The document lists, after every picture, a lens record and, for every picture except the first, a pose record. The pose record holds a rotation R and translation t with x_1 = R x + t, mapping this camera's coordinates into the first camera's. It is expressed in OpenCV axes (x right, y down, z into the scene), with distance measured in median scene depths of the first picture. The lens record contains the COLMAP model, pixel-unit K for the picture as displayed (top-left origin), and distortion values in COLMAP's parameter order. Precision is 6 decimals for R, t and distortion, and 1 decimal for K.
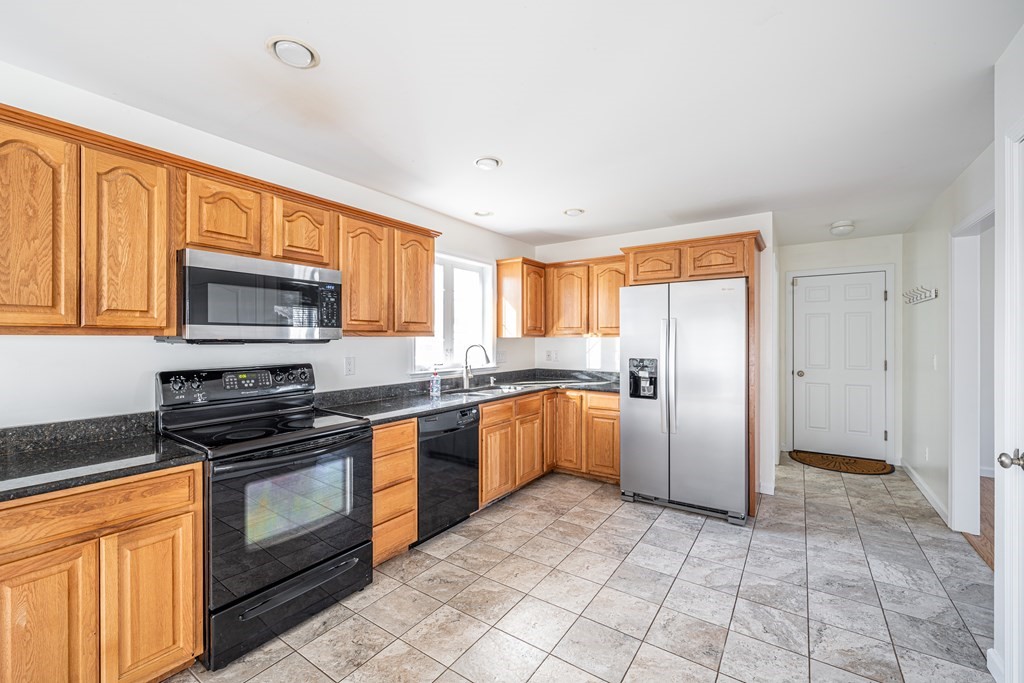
lens RADIAL K [[422.8, 0, 509.7], [0, 422.8, 327.7], [0, 0, 1]] dist [0.002785, -0.000902]
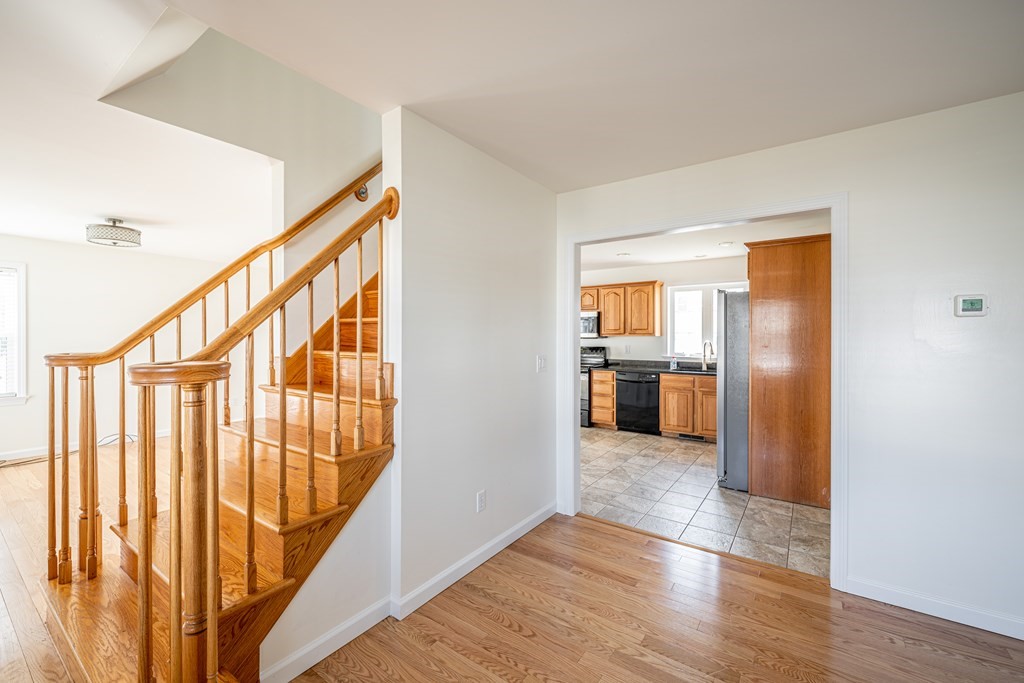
lens RADIAL K [[422.8, 0, 509.7], [0, 422.8, 327.7], [0, 0, 1]] dist [0.002785, -0.000902]
pose [[-0.013722, -0.021732, -0.999670, 1.820965], [0.024792, 0.999449, -0.022068, 0.009328], [0.999598, -0.025087, -0.013176, 0.405115]]
